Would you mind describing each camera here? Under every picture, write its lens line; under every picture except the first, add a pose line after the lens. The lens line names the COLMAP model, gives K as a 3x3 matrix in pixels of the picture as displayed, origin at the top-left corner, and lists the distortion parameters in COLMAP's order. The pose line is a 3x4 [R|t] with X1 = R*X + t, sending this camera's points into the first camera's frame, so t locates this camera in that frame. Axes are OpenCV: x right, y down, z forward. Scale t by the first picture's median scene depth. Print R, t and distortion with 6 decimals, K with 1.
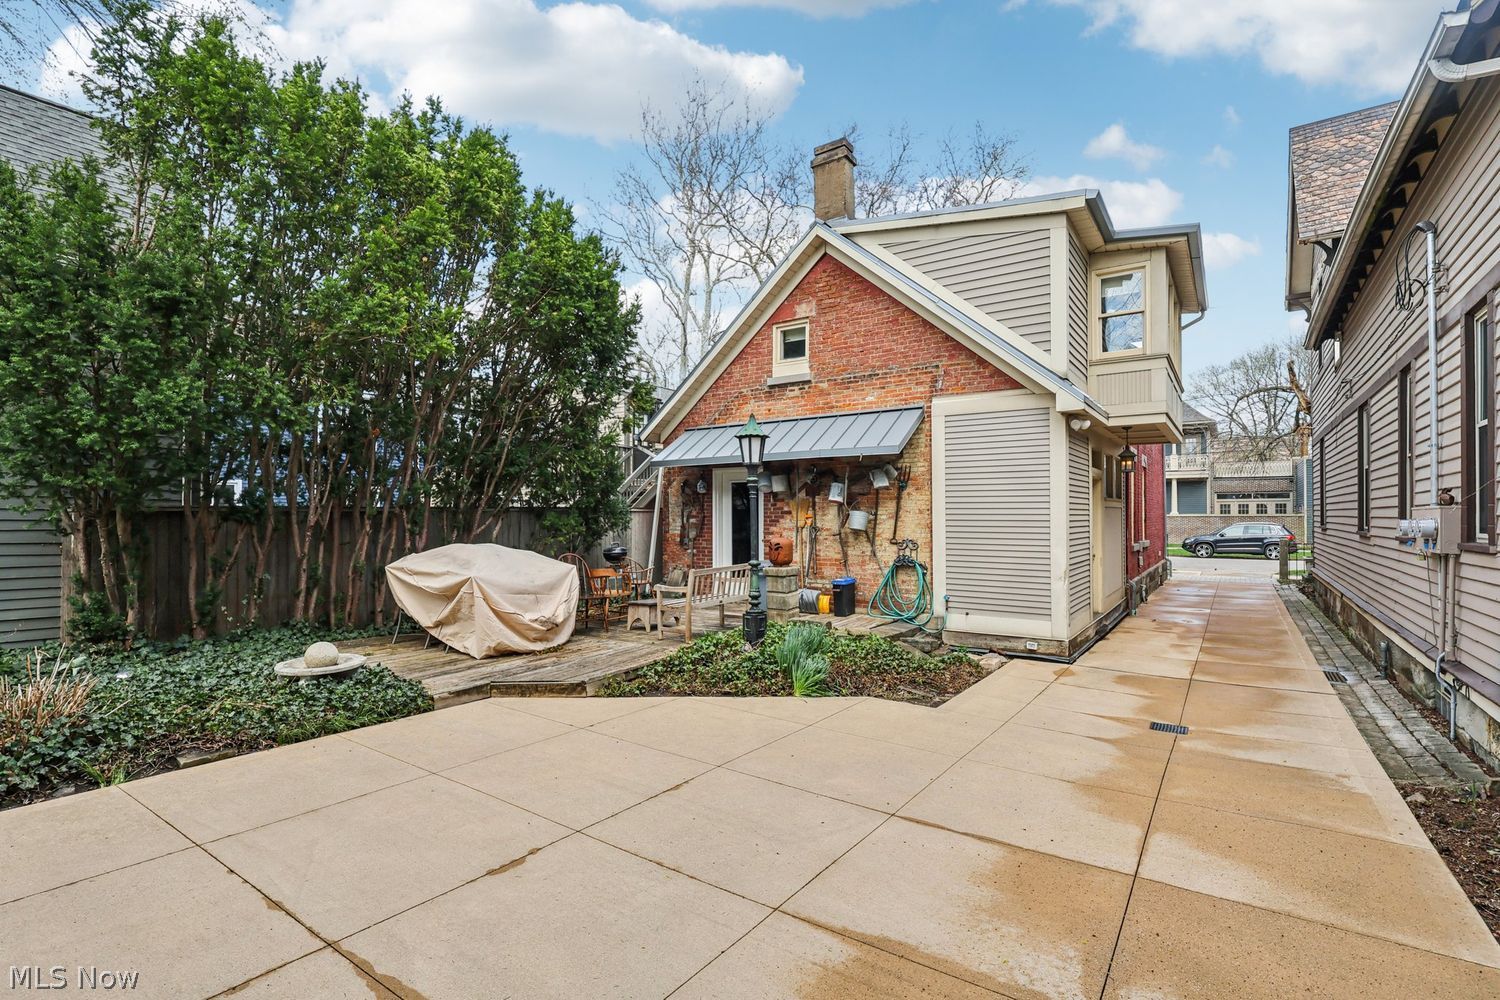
lens RADIAL K [[704.9, 0, 746.2], [0, 704.9, 508.5], [0, 0, 1]] dist [-0.000853, -0.000161]
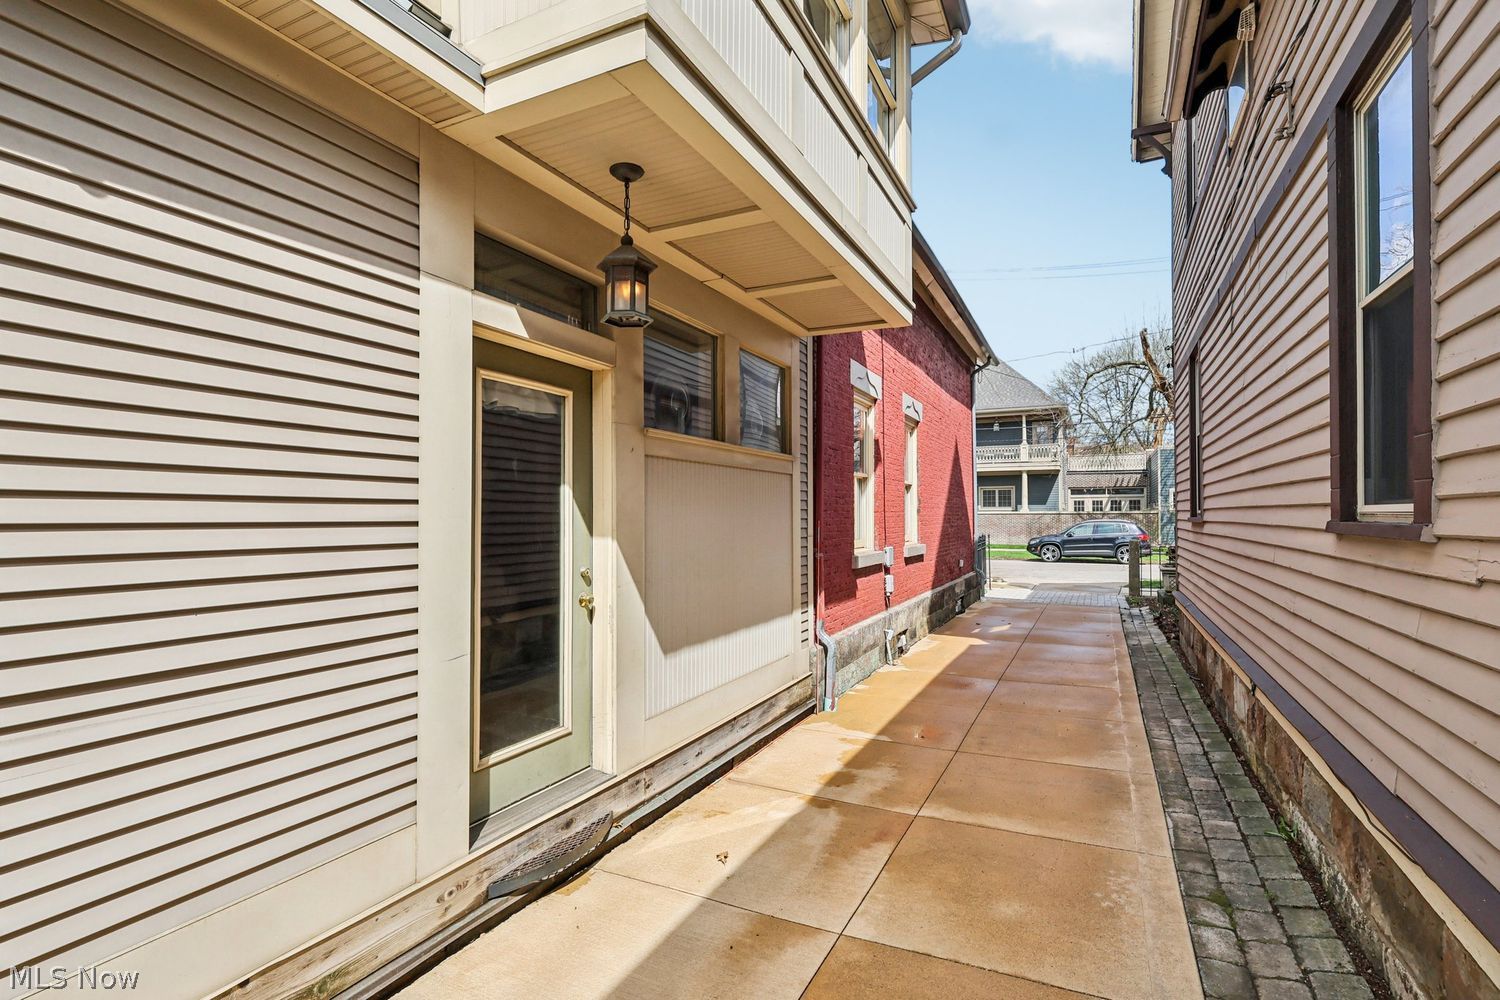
lens RADIAL K [[704.9, 0, 747.0], [0, 704.9, 507.7], [0, 0, 1]] dist [-0.000853, -0.000161]
pose [[0.989755, 0.001282, 0.142770, 0.523586], [-0.000952, 0.999997, -0.002375, 0.024390], [-0.142772, 0.002215, 0.989753, 0.669777]]
